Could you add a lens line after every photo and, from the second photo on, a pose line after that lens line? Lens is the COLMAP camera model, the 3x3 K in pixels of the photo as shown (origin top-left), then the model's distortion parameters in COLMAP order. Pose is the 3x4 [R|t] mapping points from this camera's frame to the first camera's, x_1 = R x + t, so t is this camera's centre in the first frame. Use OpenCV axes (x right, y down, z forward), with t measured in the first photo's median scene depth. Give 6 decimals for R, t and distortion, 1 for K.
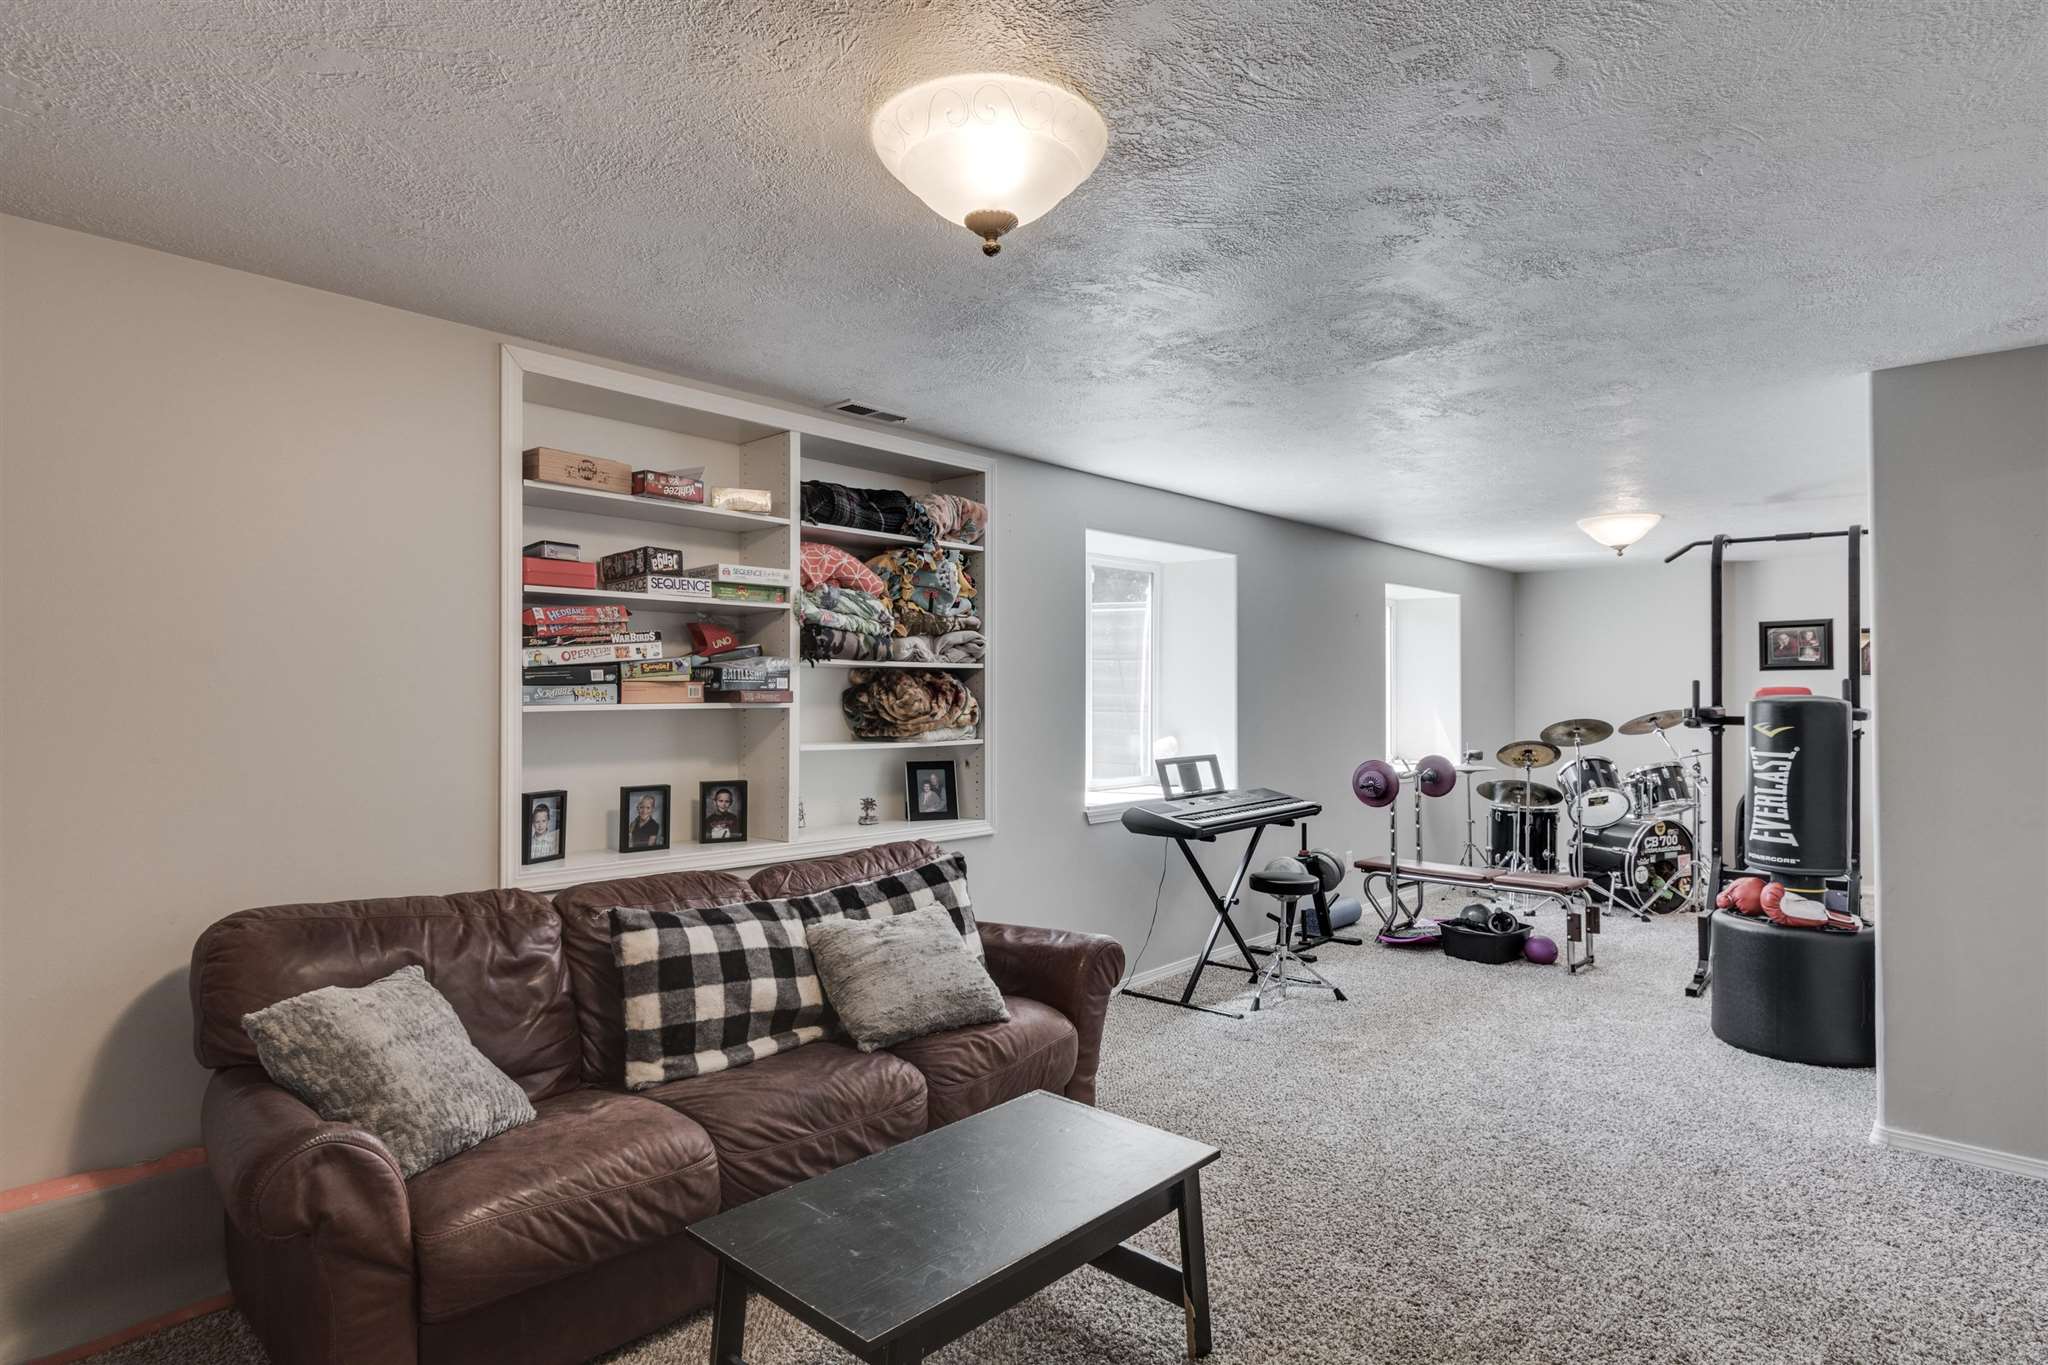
lens RADIAL K [[1116.5, 0, 1024.0], [0, 1116.5, 682.5], [0, 0, 1]] dist [0.002807, 0.000870]
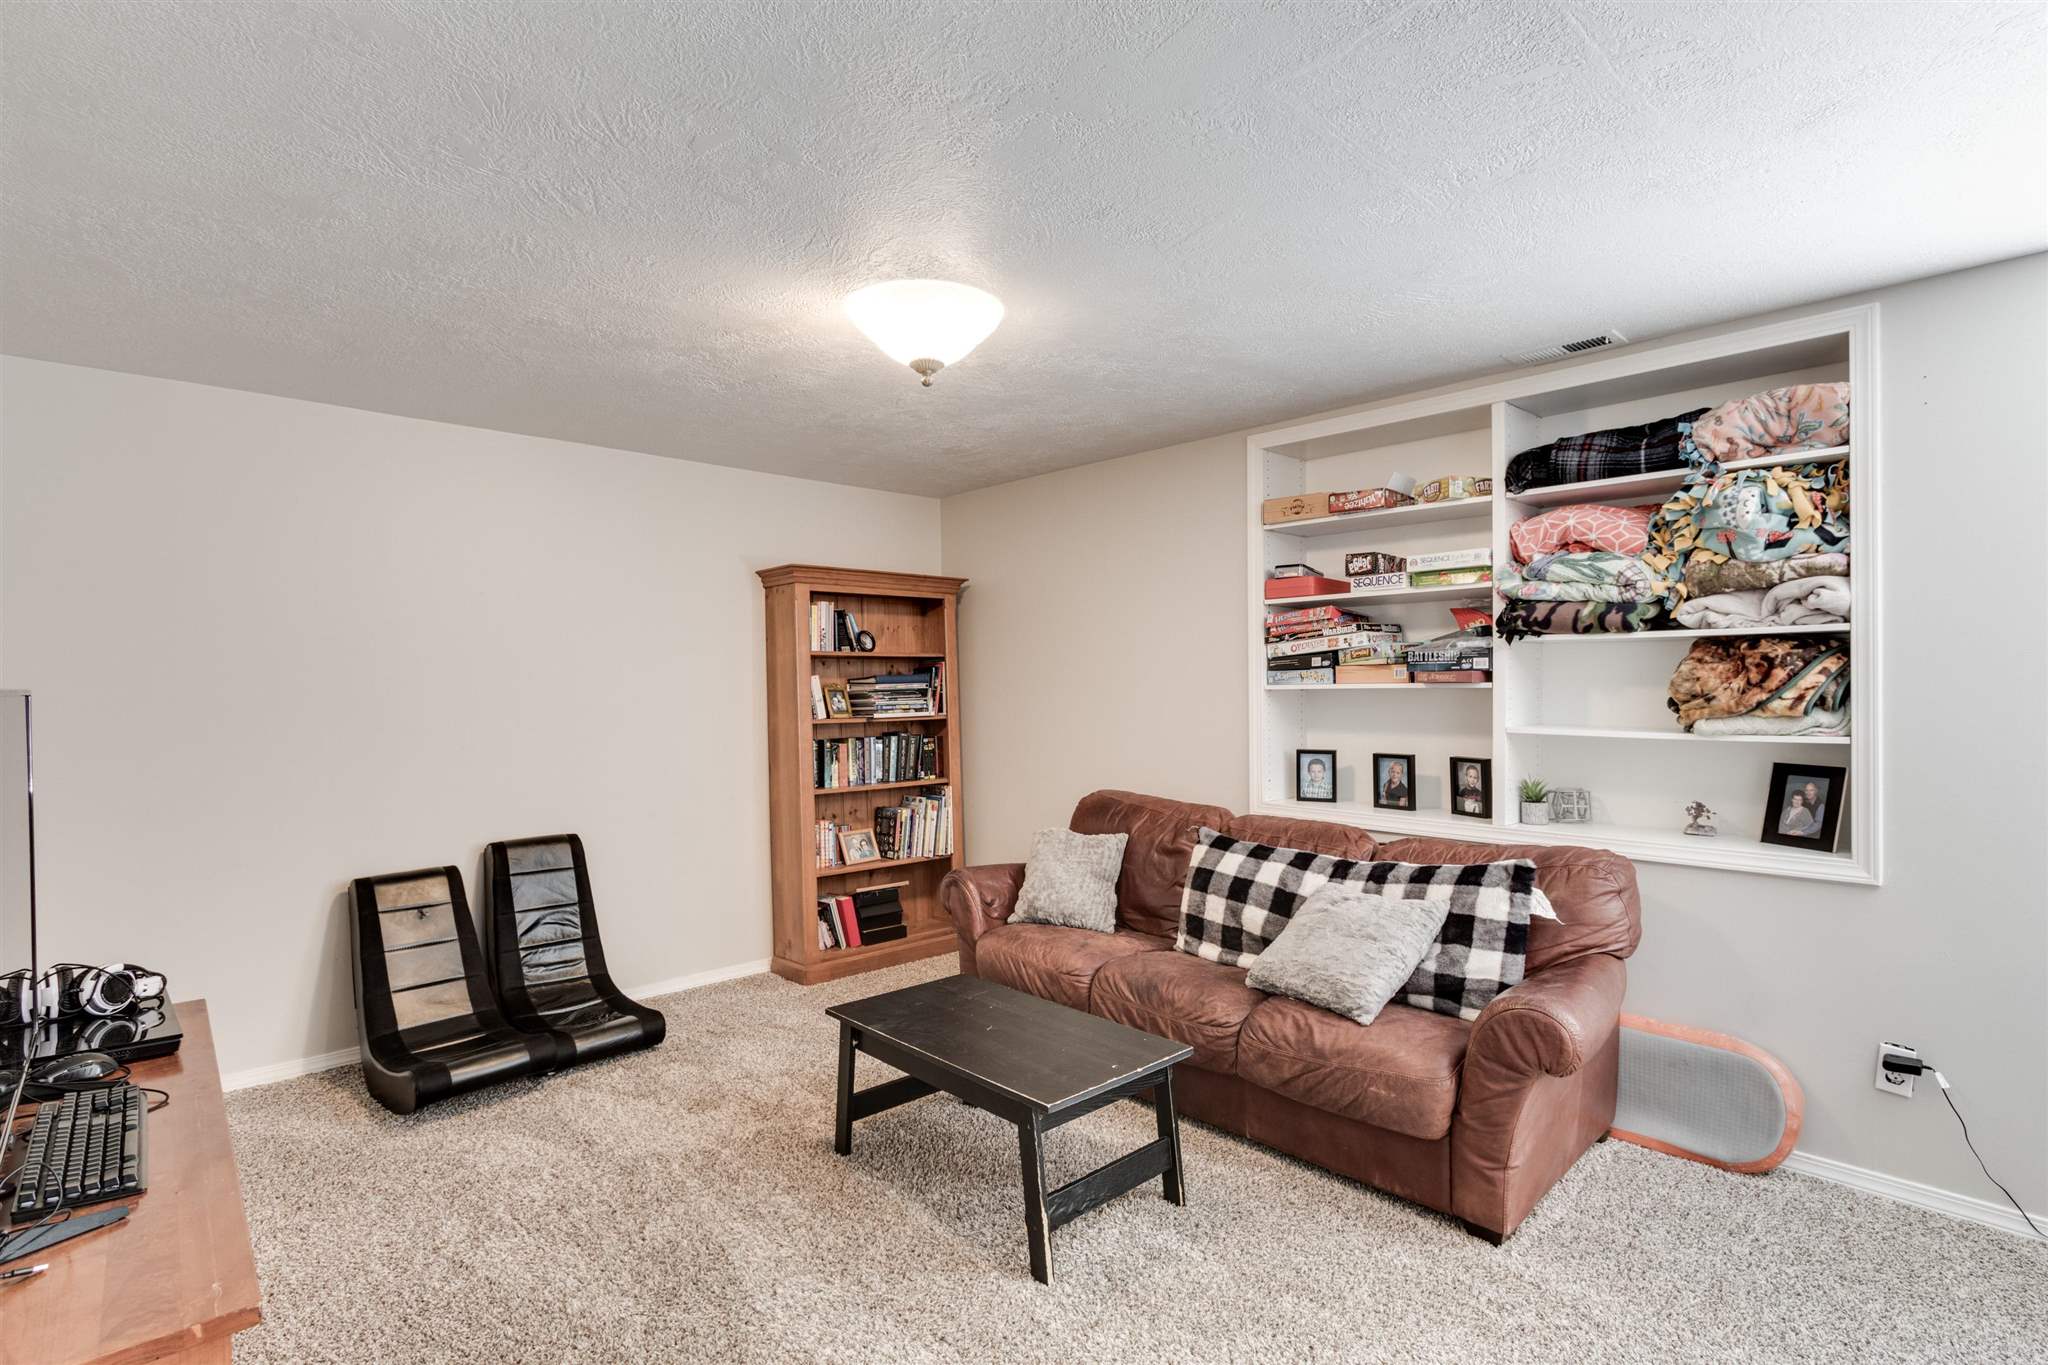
lens RADIAL K [[1003.7, 0, 1024.0], [0, 1003.7, 682.5], [0, 0, 1]] dist [-0.000509, -0.000211]
pose [[-0.079750, -0.000838, -0.996815, 0.742719], [0.019231, 0.999812, -0.002379, 0.012773], [0.996629, -0.019360, -0.079719, 0.699897]]
